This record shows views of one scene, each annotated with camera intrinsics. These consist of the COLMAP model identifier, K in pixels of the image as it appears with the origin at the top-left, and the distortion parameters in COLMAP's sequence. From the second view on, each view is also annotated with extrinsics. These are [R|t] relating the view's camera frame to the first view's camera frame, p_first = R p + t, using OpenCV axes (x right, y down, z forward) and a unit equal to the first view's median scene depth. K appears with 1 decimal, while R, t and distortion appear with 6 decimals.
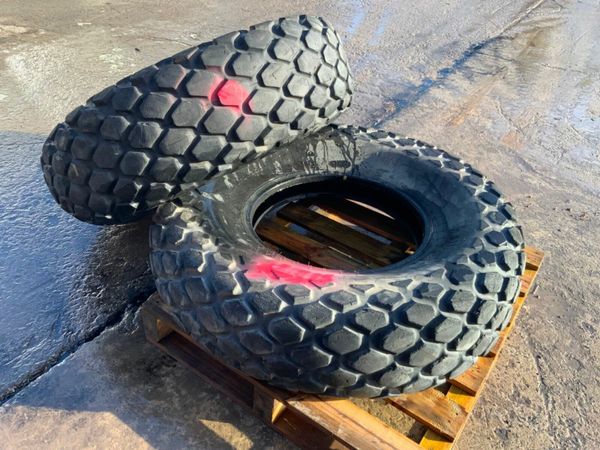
lens RADIAL K [[501.0, 0, 302.2], [0, 501.0, 230.8], [0, 0, 1]] dist [0.060029, -0.113817]
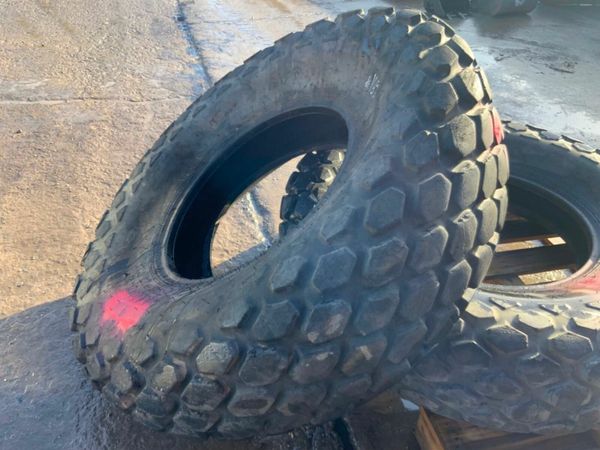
lens RADIAL K [[501.0, 0, 302.2], [0, 501.0, 228.1], [0, 0, 1]] dist [0.060029, -0.113817]
pose [[0.652331, -0.478595, 0.587717, -0.774381], [0.445912, 0.869361, 0.213010, -0.402328], [-0.612884, 0.123117, 0.780523, 0.591034]]
